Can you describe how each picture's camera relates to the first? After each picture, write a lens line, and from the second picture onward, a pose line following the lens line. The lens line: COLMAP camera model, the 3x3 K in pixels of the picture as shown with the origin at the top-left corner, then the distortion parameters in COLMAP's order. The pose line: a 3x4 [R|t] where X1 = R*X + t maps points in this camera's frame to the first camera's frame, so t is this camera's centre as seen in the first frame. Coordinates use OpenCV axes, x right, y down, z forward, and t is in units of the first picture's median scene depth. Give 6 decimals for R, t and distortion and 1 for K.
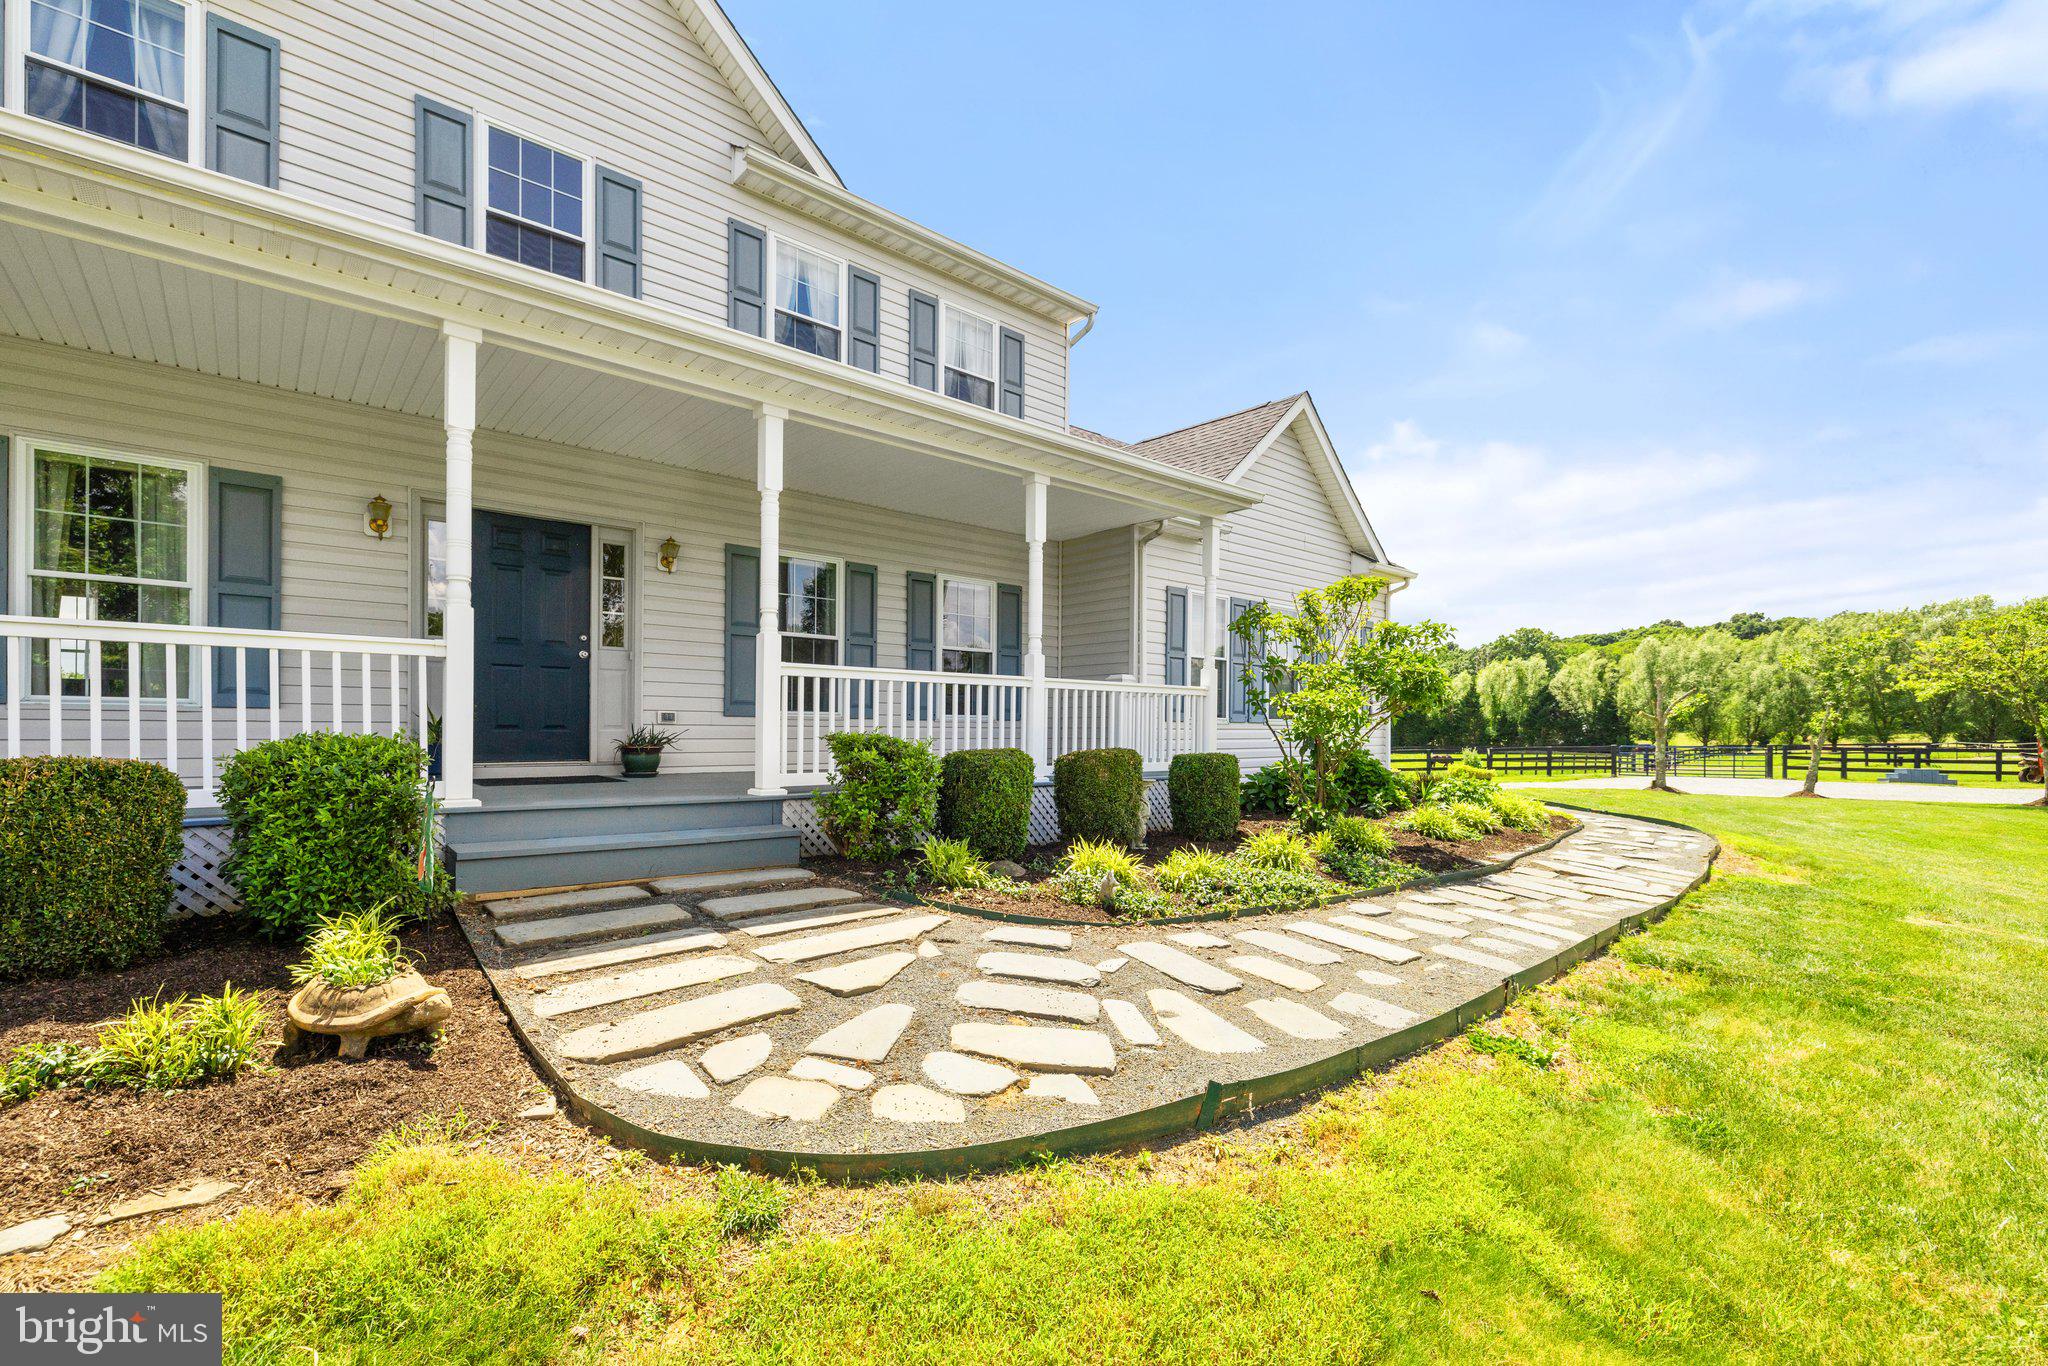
lens RADIAL K [[886.0, 0, 1003.3], [0, 886.0, 713.0], [0, 0, 1]] dist [-0.001215, -0.000009]
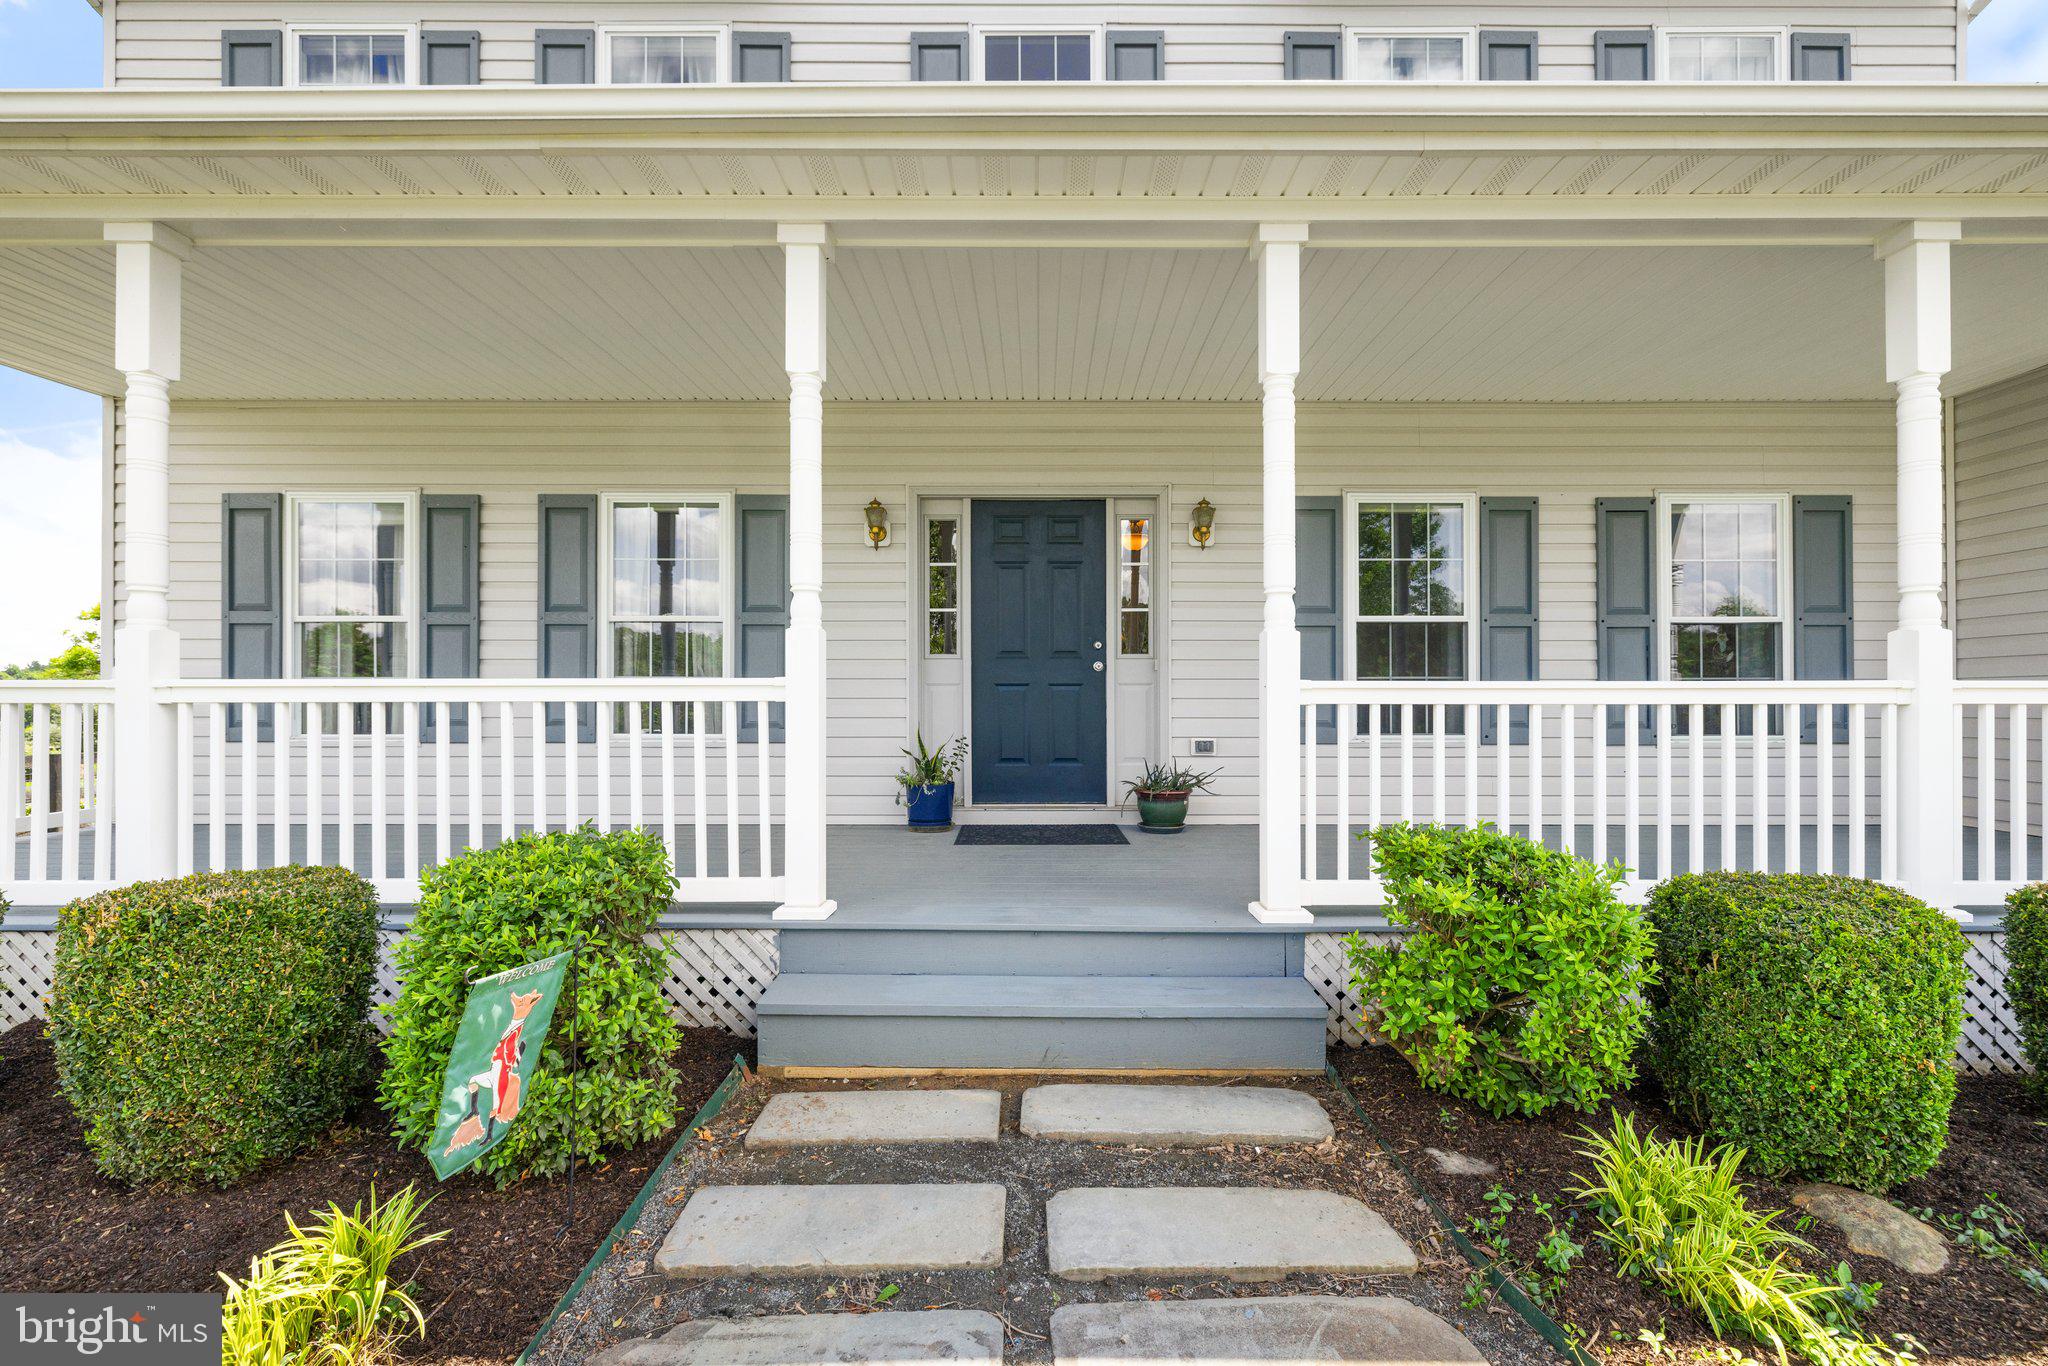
lens RADIAL K [[886.0, 0, 1031.1], [0, 886.0, 697.2], [0, 0, 1]] dist [-0.001215, -0.000009]
pose [[0.761186, -0.013631, -0.648390, -0.015848], [0.017122, 0.999853, -0.000918, -0.039268], [0.648308, -0.010403, 0.761307, 0.369218]]
